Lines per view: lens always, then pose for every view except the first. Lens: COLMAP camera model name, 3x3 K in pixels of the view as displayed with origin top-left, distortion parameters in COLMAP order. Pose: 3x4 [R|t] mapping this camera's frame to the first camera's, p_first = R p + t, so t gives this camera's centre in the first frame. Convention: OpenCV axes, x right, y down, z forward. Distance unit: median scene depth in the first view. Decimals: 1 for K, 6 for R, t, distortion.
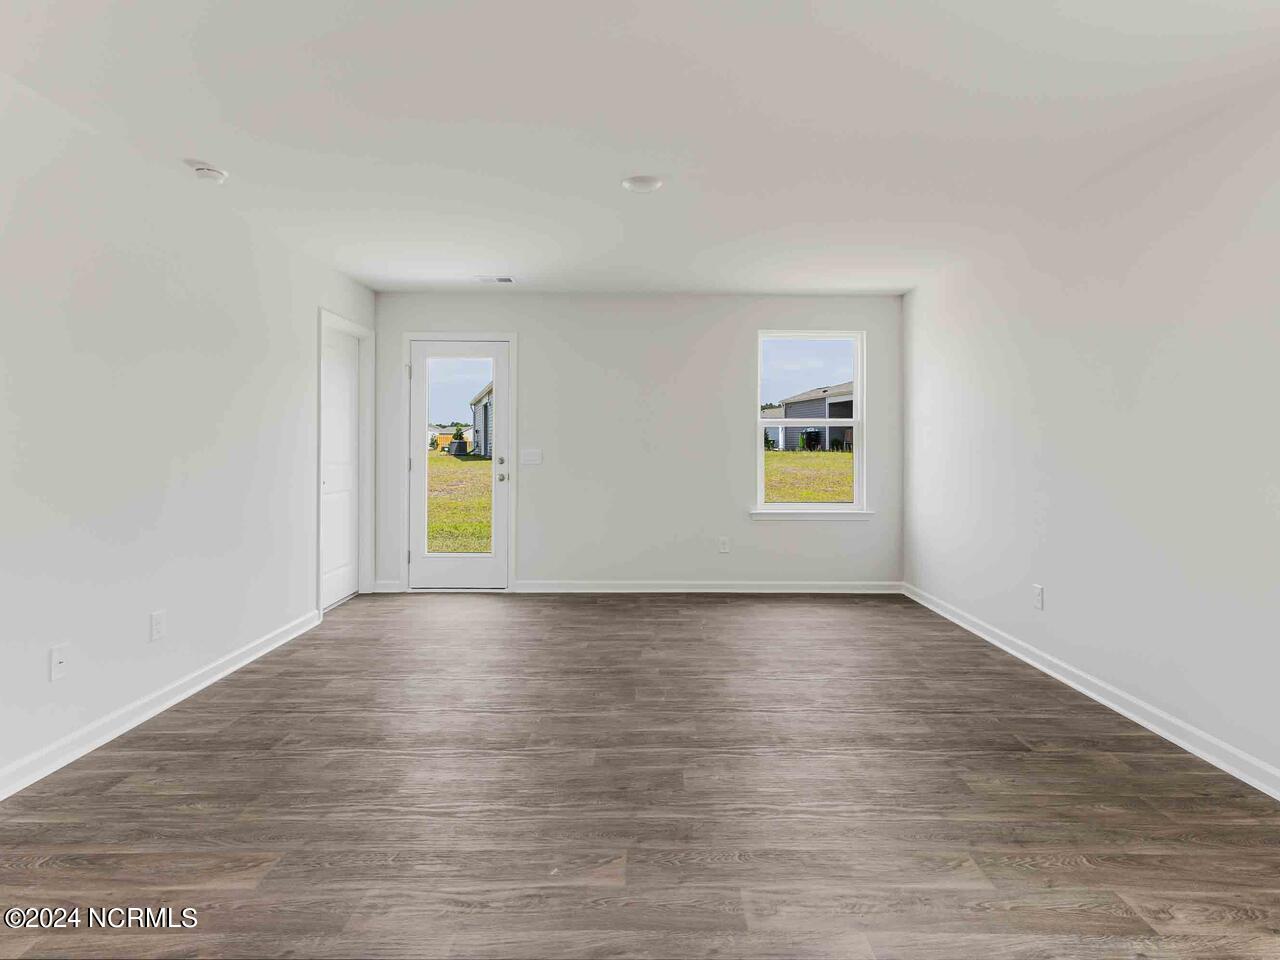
lens RADIAL K [[673.2, 0, 643.7], [0, 673.2, 440.5], [0, 0, 1]] dist [0.014481, 0.000096]
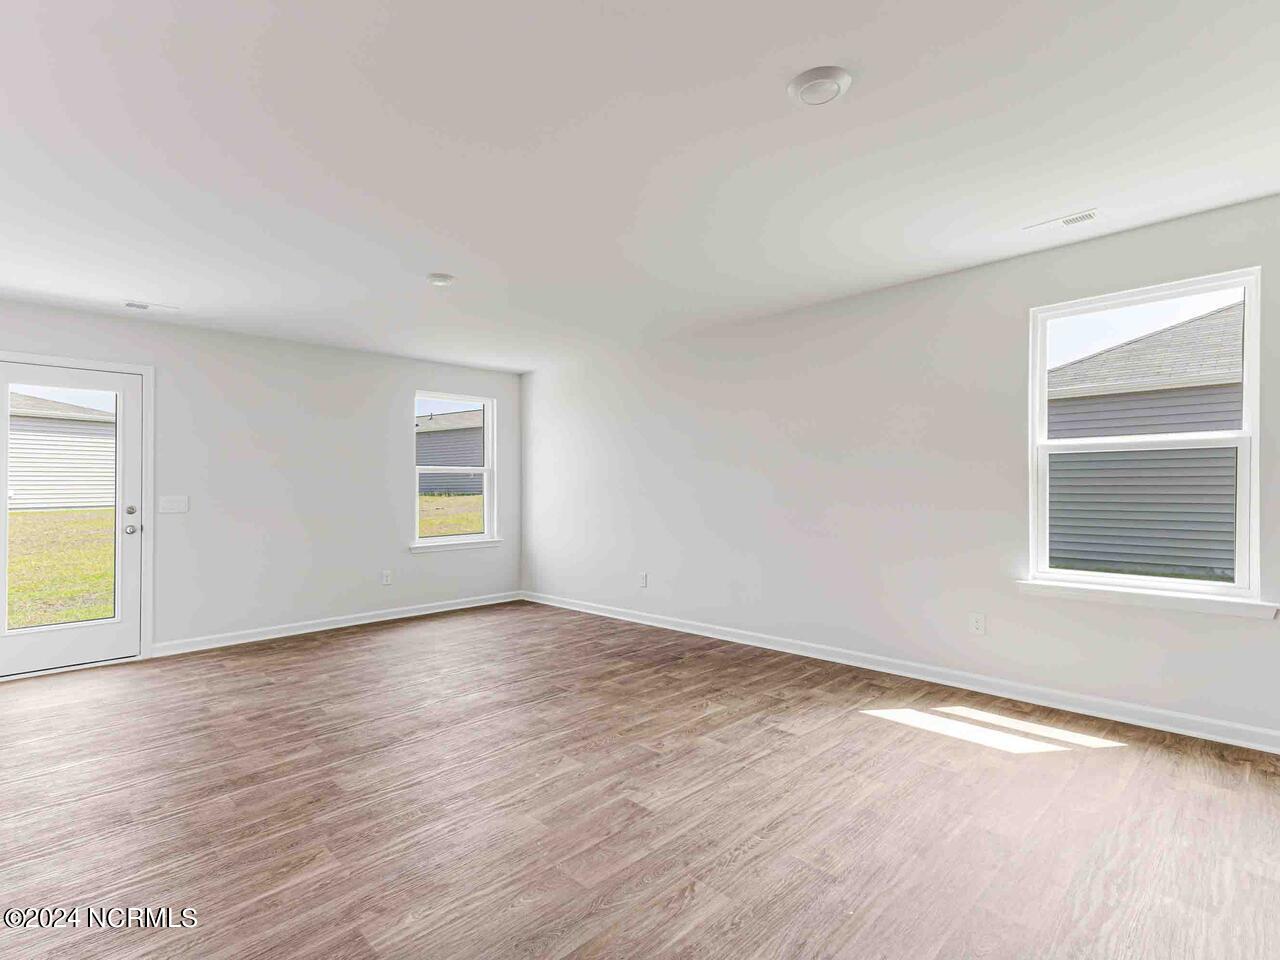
lens RADIAL K [[635.0, 0, 634.9], [0, 635.0, 481.5], [0, 0, 1]] dist [0.014127, -0.000369]
pose [[0.718827, -0.004070, 0.695177, -0.516069], [0.007347, 0.999971, -0.001743, -0.001516], [-0.695150, 0.006360, 0.718836, -0.085037]]
